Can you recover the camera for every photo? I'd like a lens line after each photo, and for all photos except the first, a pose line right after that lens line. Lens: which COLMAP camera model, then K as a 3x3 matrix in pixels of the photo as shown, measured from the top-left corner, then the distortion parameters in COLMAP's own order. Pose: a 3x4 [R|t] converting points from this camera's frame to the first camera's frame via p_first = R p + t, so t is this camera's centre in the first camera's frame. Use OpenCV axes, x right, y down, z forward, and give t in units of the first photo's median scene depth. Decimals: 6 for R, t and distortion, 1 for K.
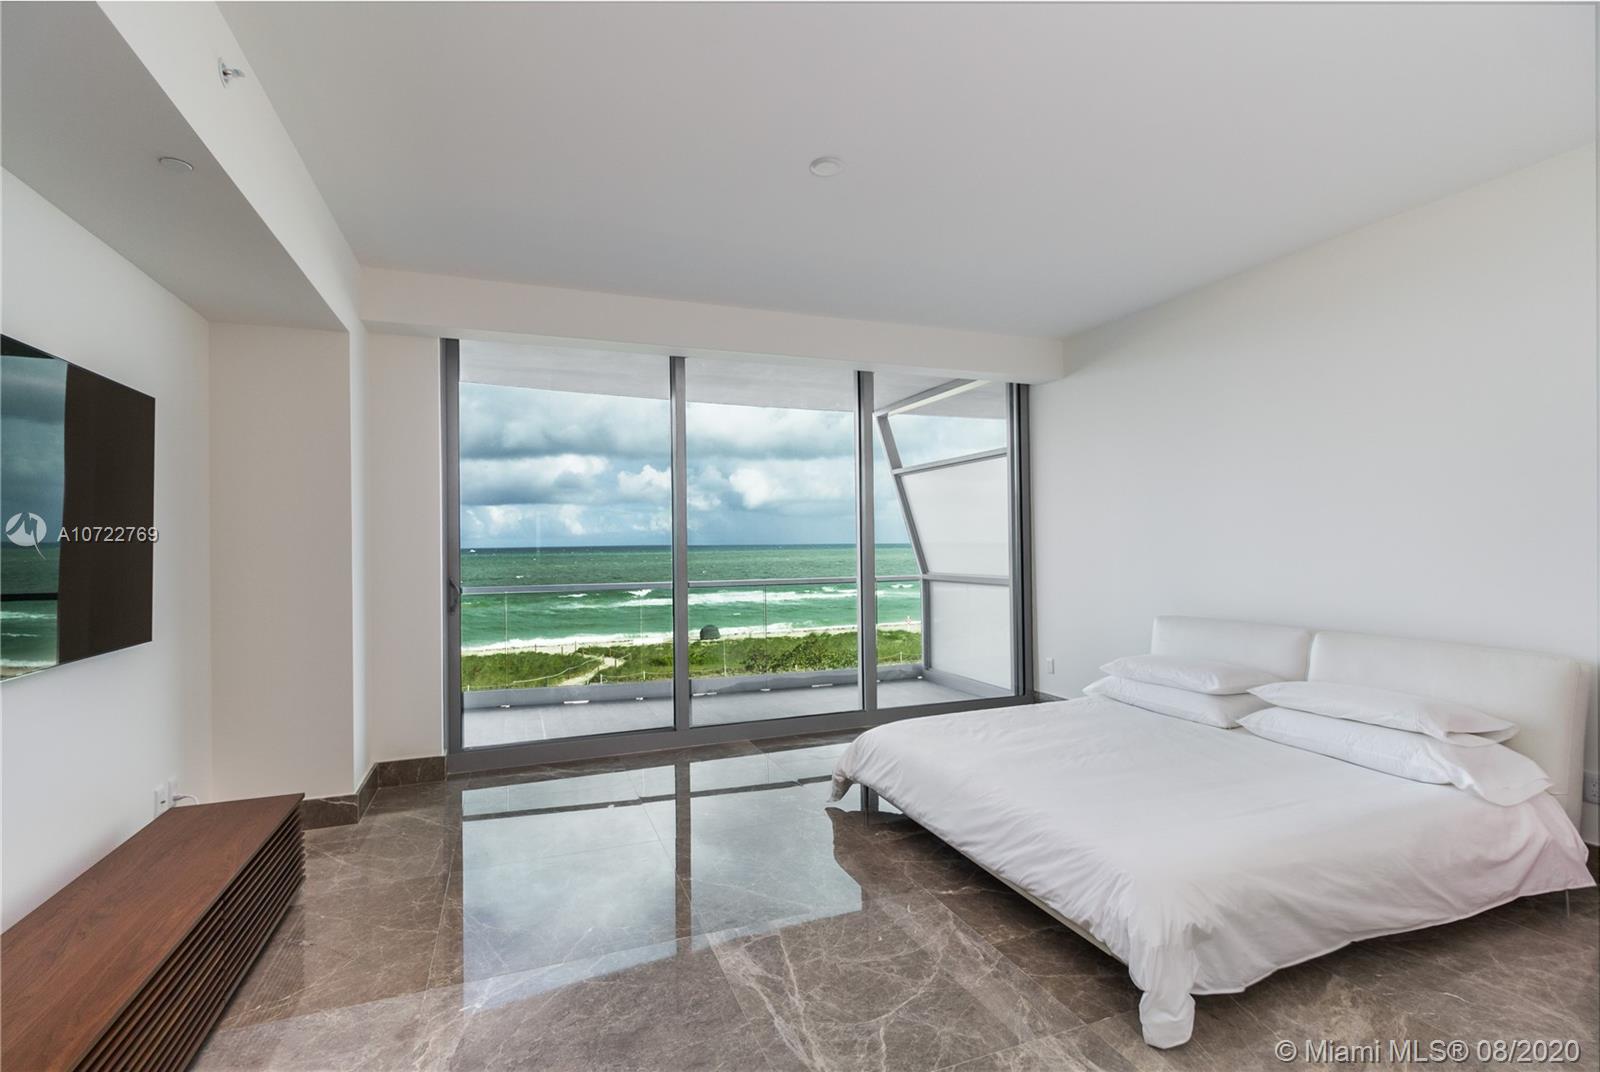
lens RADIAL K [[737.0, 0, 798.5], [0, 737.0, 536.4], [0, 0, 1]] dist [-0.024297, 0.000126]
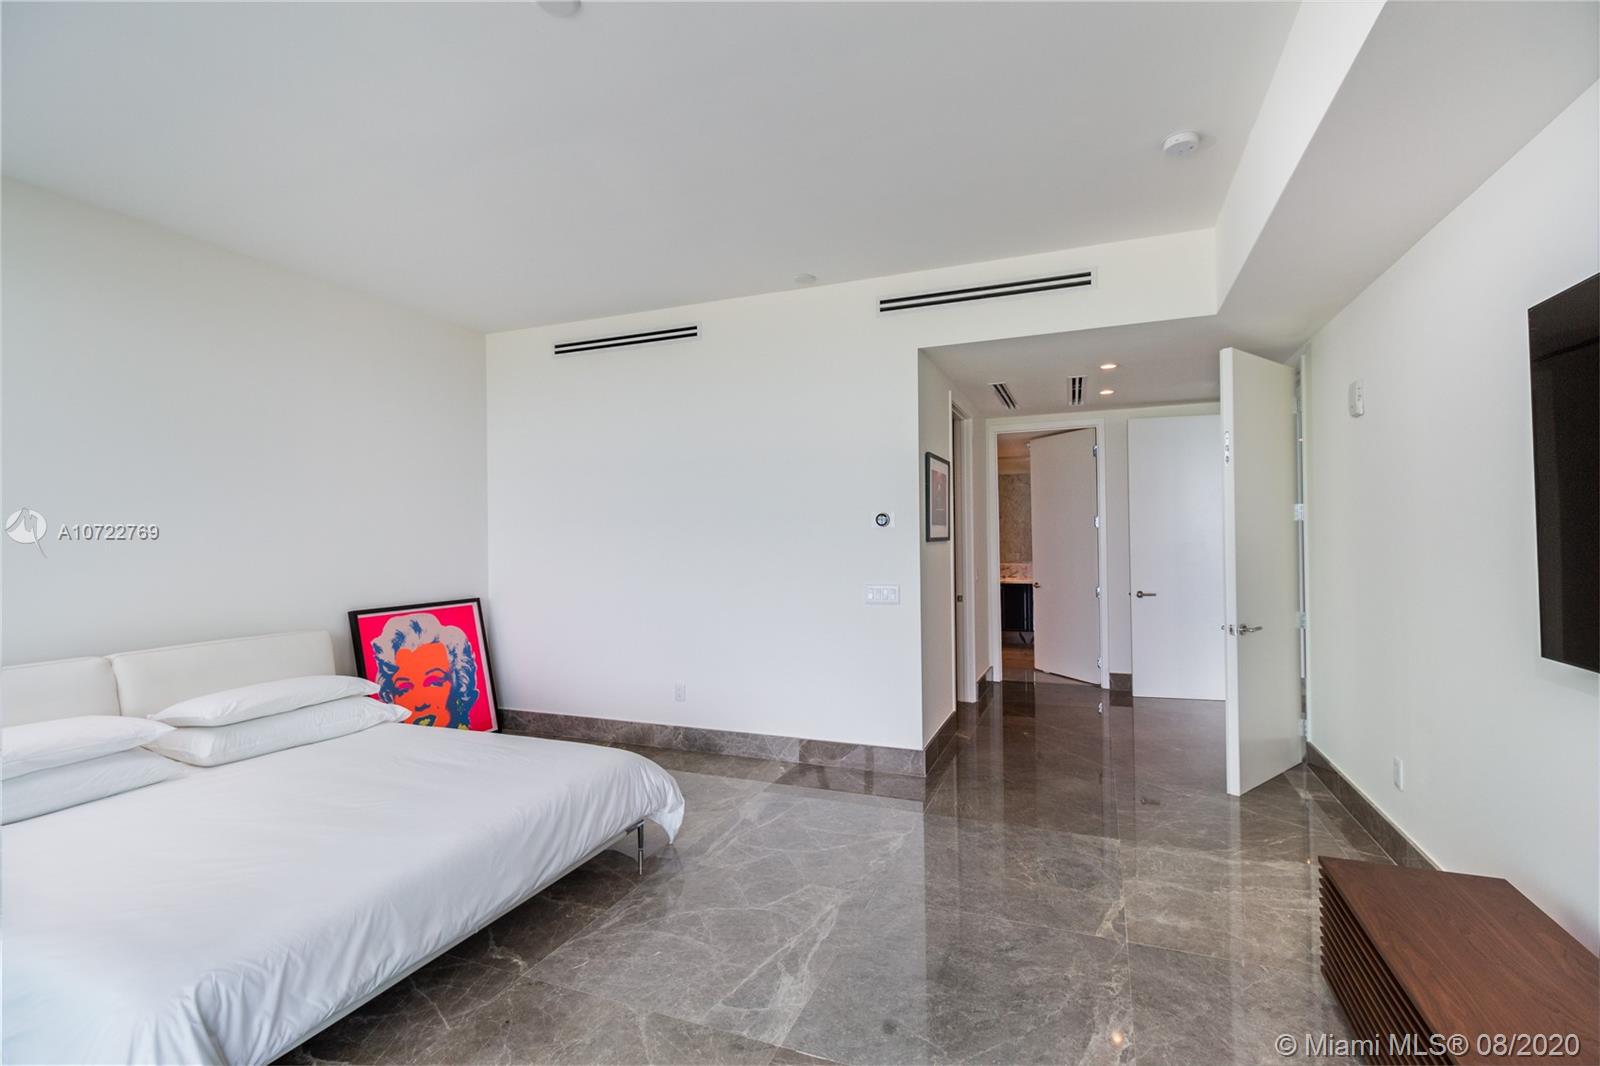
lens RADIAL K [[737.0, 0, 795.7], [0, 737.0, 531.6], [0, 0, 1]] dist [-0.024297, 0.000126]
pose [[-0.732446, 0.023475, 0.680421, -0.785270], [0.013571, 0.999710, -0.019881, 0.021661], [-0.680690, -0.005328, -0.732552, 1.812540]]
